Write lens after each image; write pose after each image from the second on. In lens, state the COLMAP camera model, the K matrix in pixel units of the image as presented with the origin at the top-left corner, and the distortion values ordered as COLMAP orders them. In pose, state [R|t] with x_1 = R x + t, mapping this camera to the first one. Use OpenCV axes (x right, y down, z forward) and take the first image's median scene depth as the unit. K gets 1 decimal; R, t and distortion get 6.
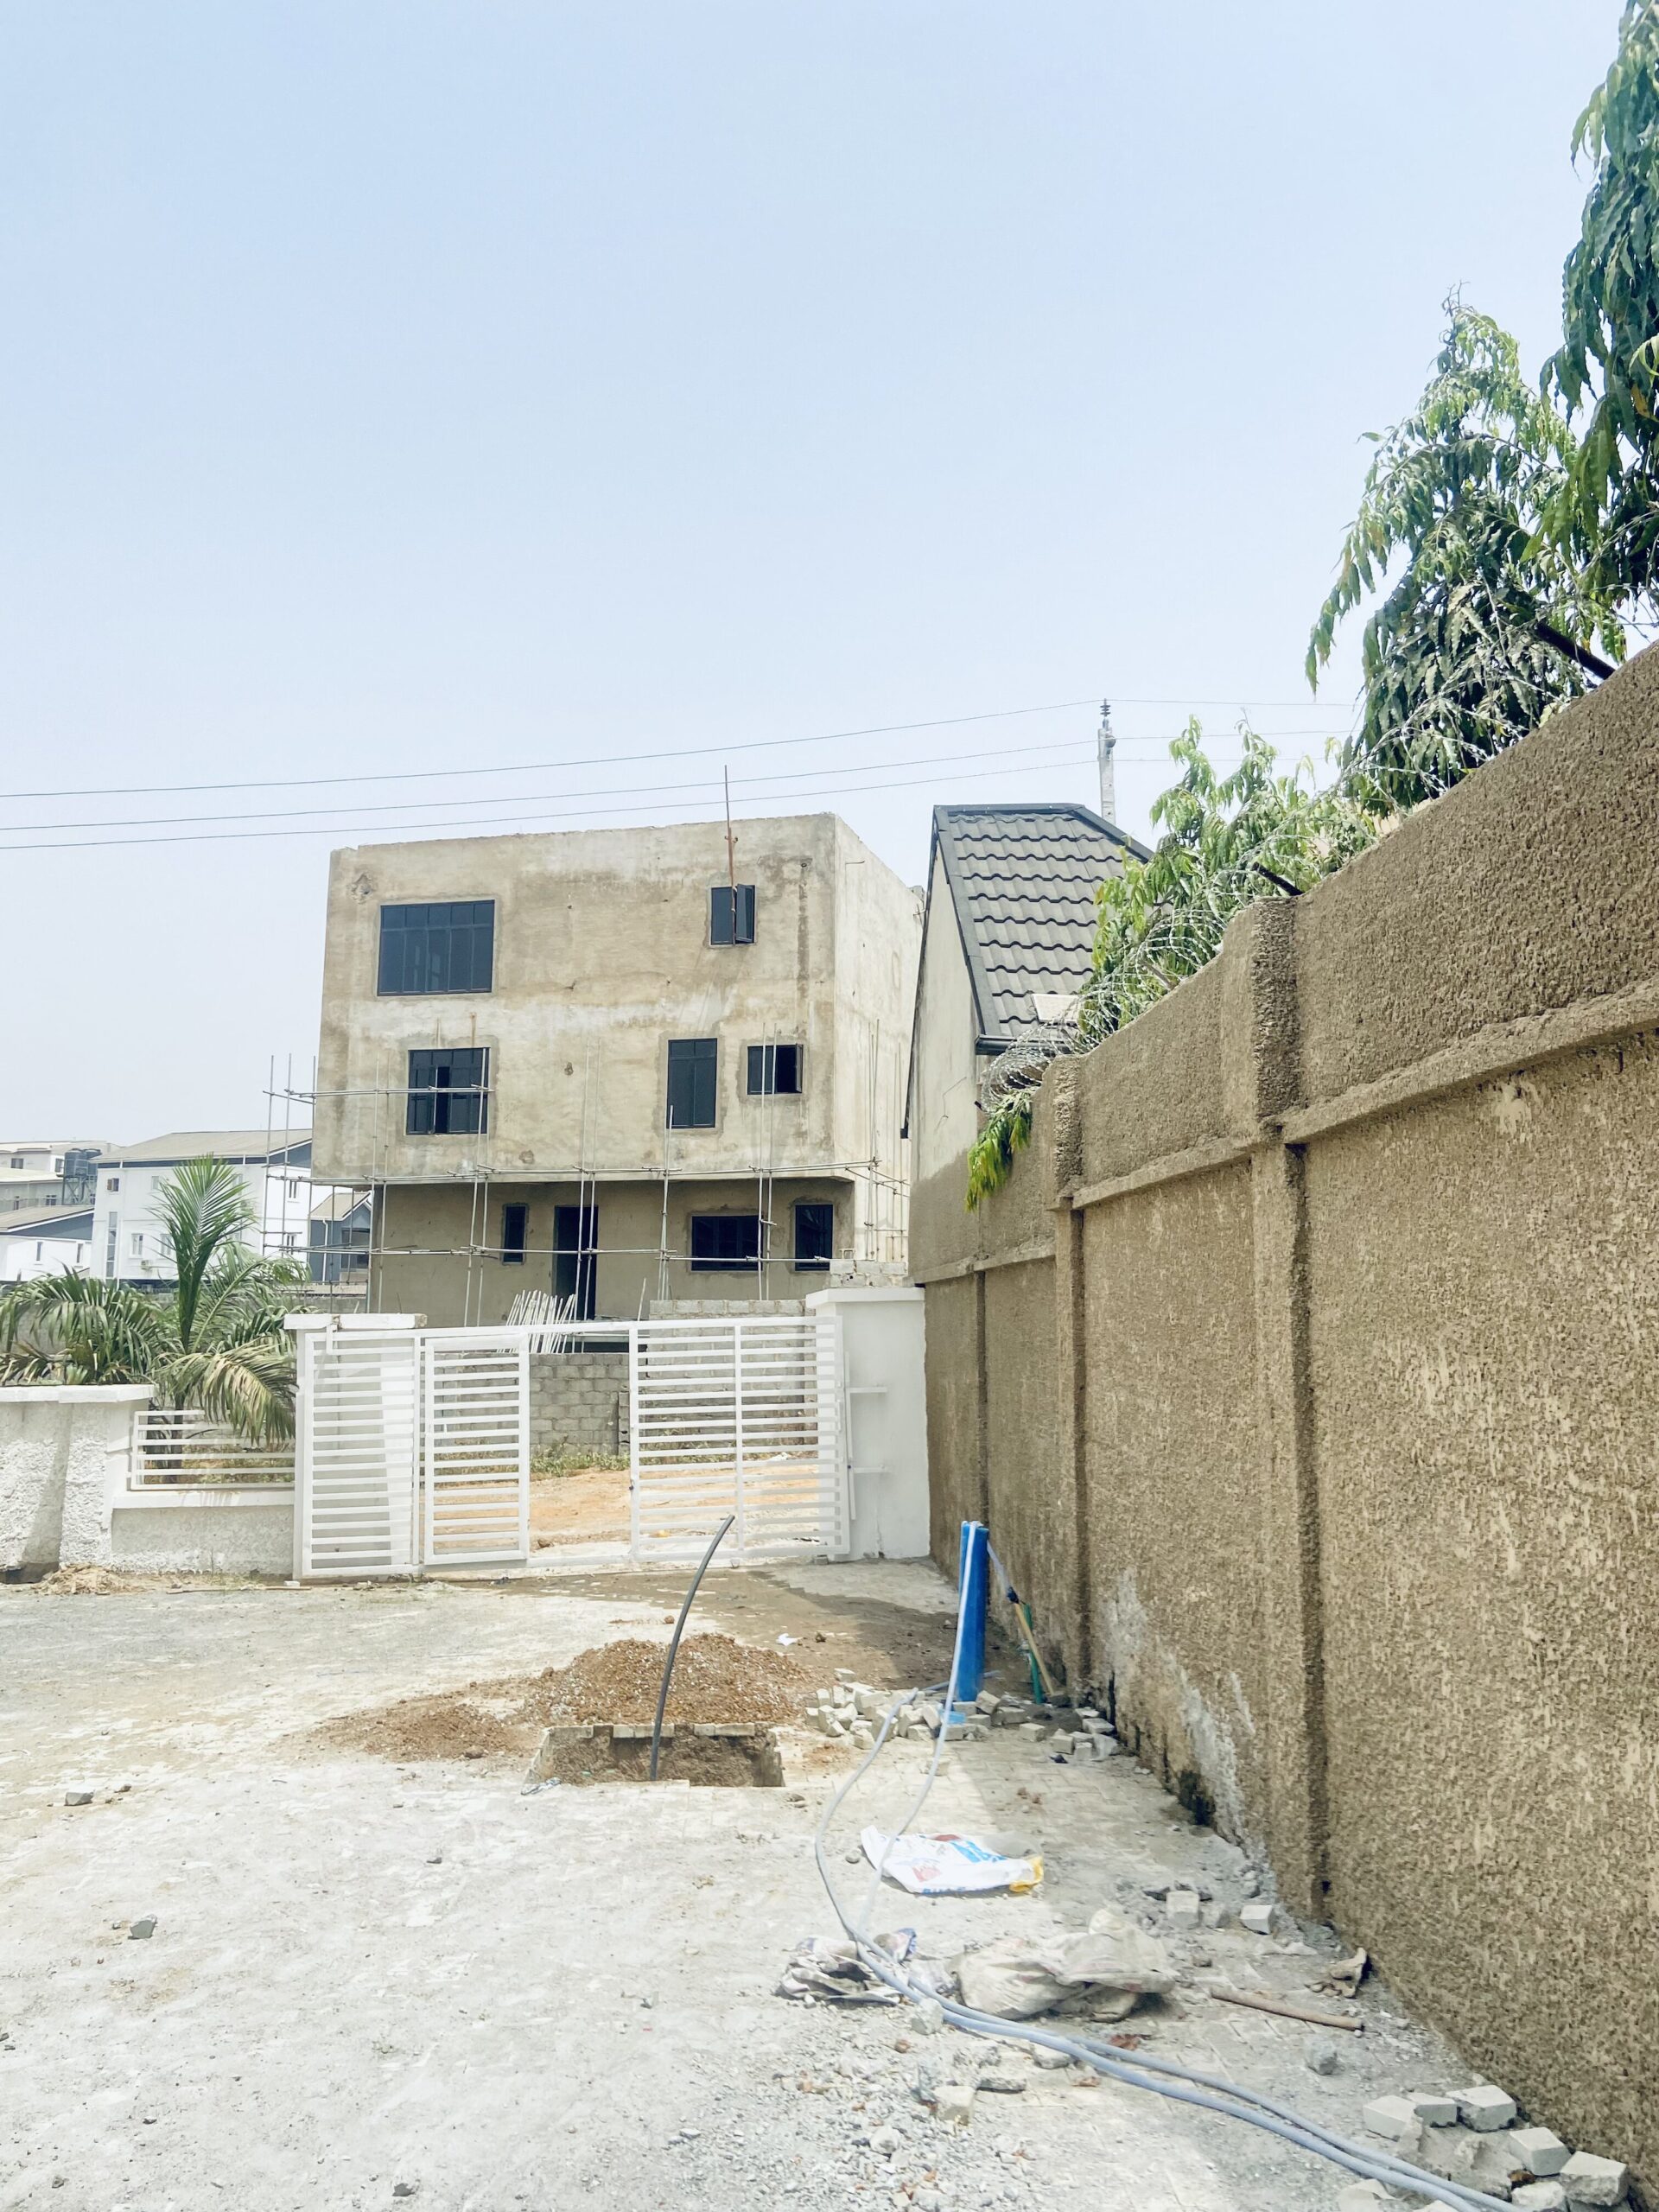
lens RADIAL K [[1668.1, 0, 834.5], [0, 1668.1, 1090.3], [0, 0, 1]] dist [0.123410, -0.154480]
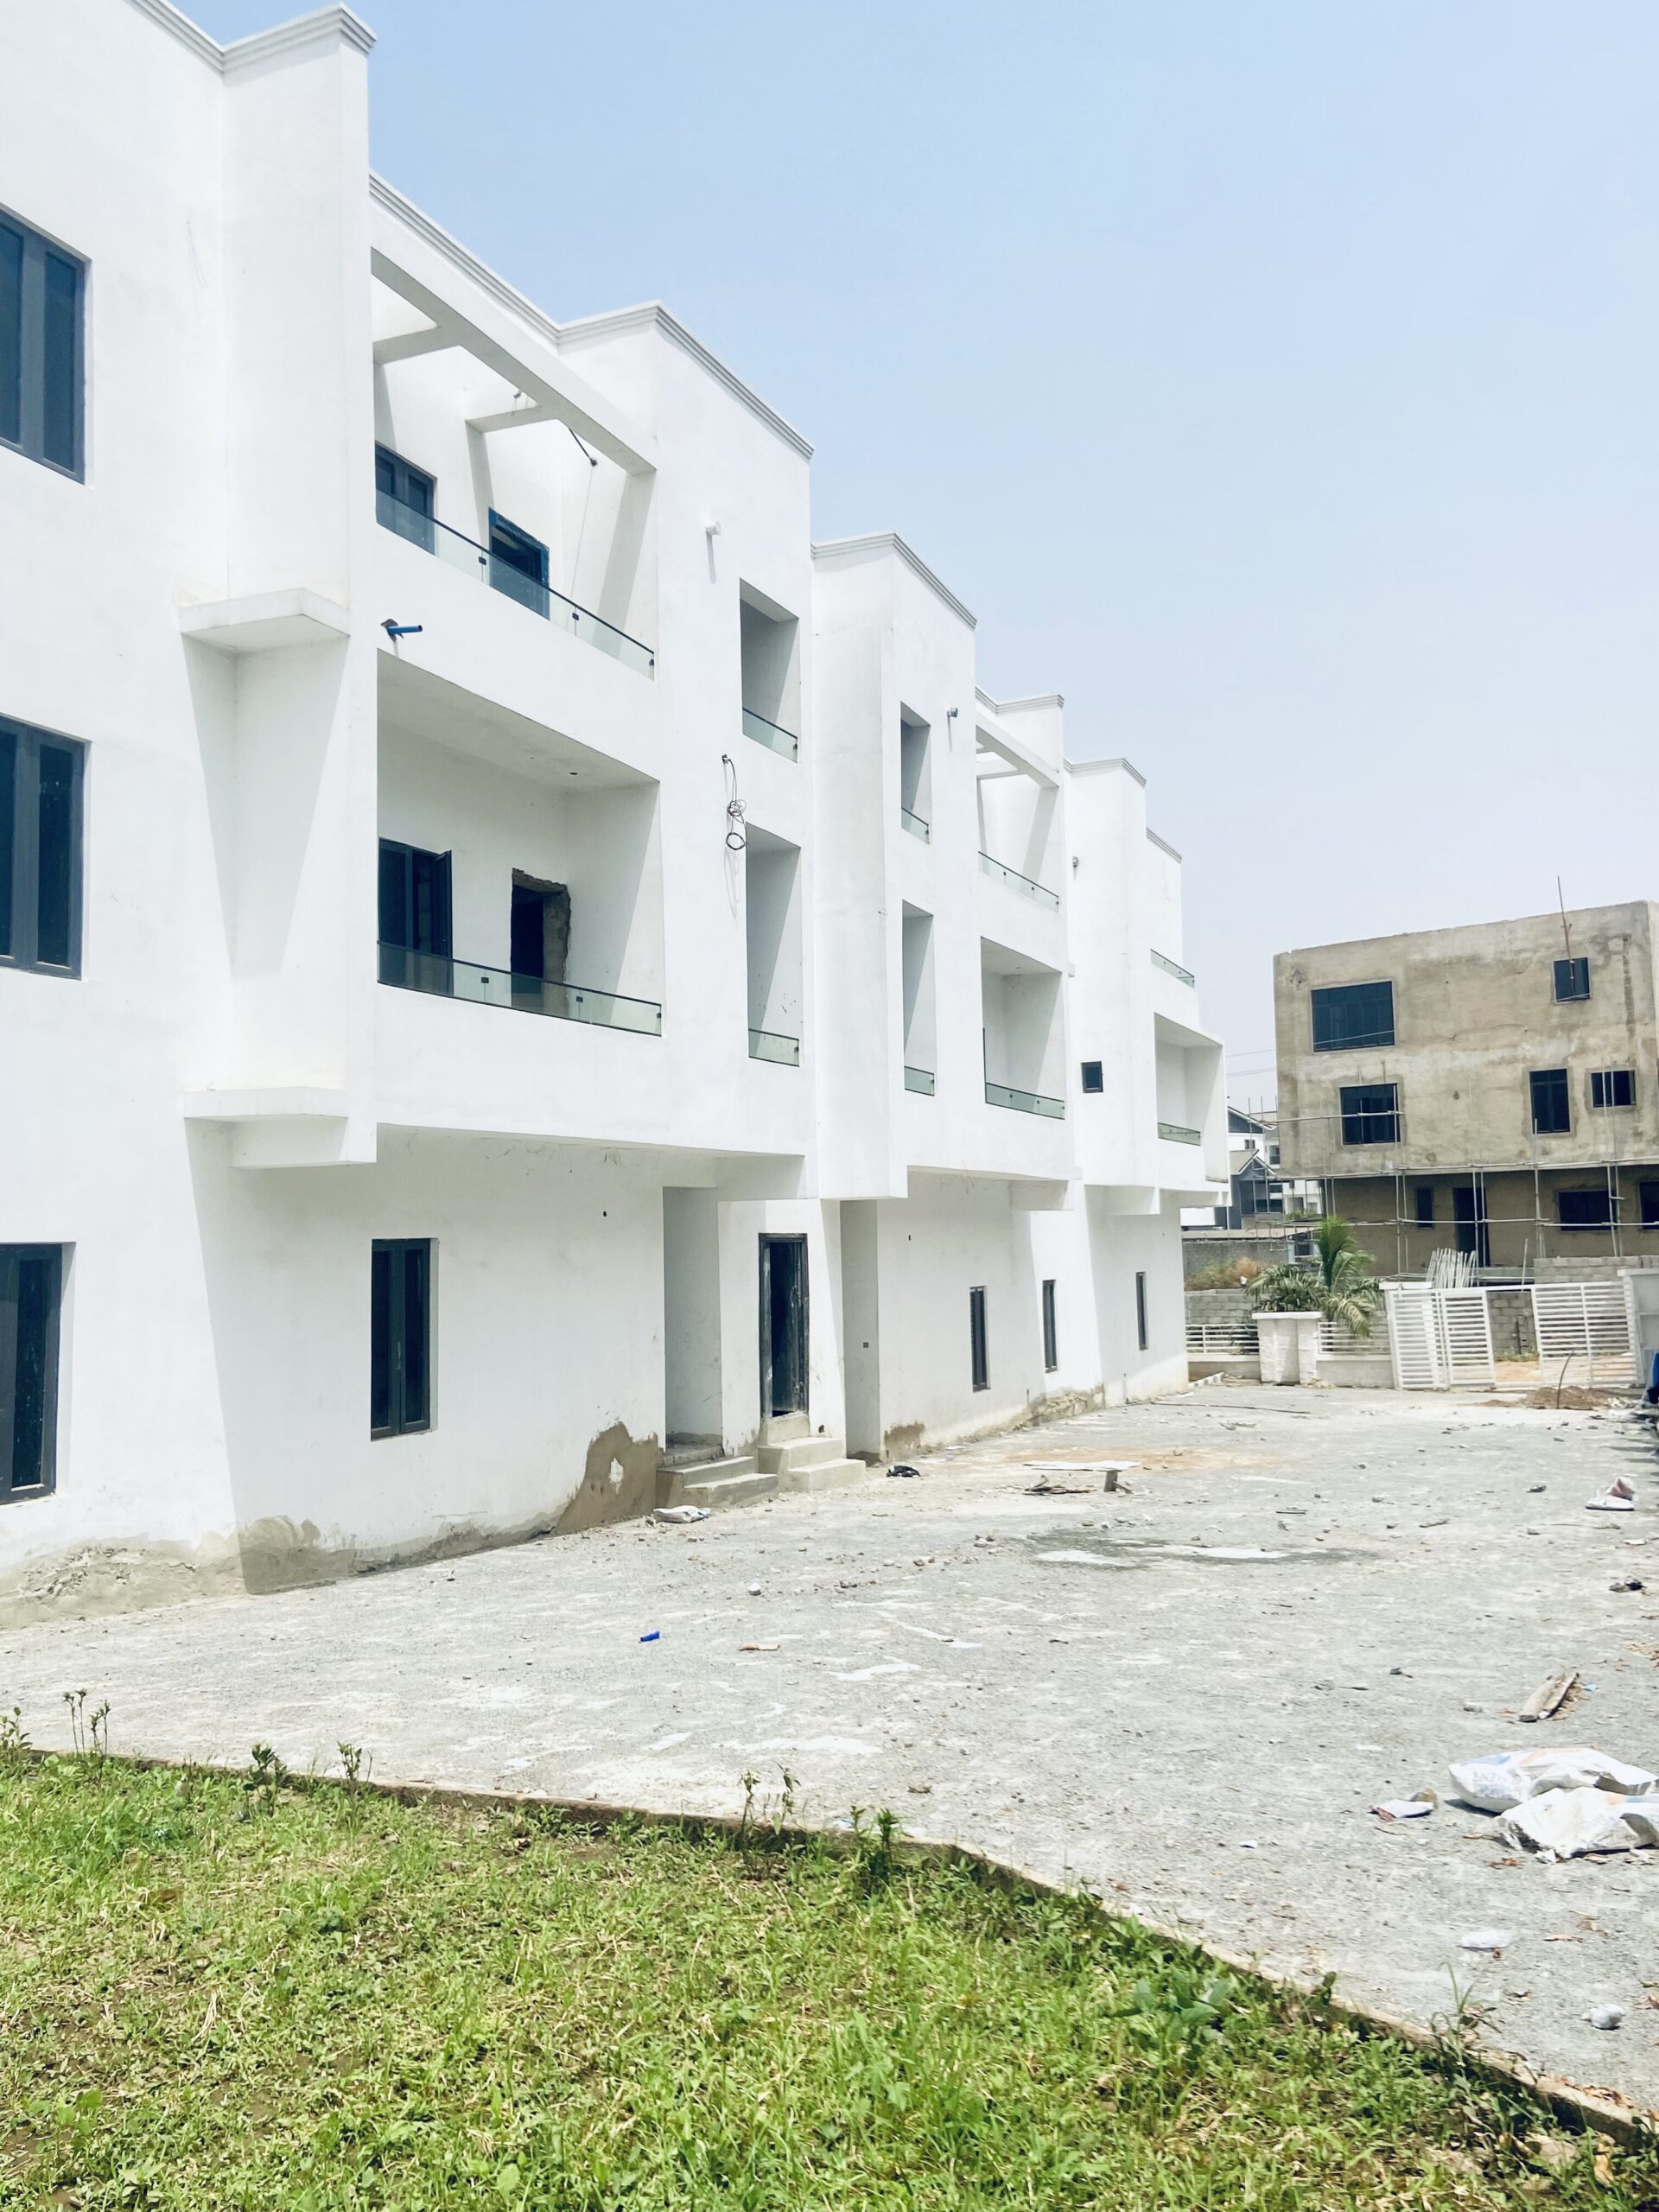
lens RADIAL K [[1766.5, 0, 832.2], [0, 1766.5, 1088.3], [0, 0, 1]] dist [0.121262, -0.158948]
pose [[0.889638, -0.070300, -0.451224, 0.060245], [0.092120, 0.995394, 0.026543, -0.110813], [0.447279, -0.065181, 0.892016, -0.628560]]
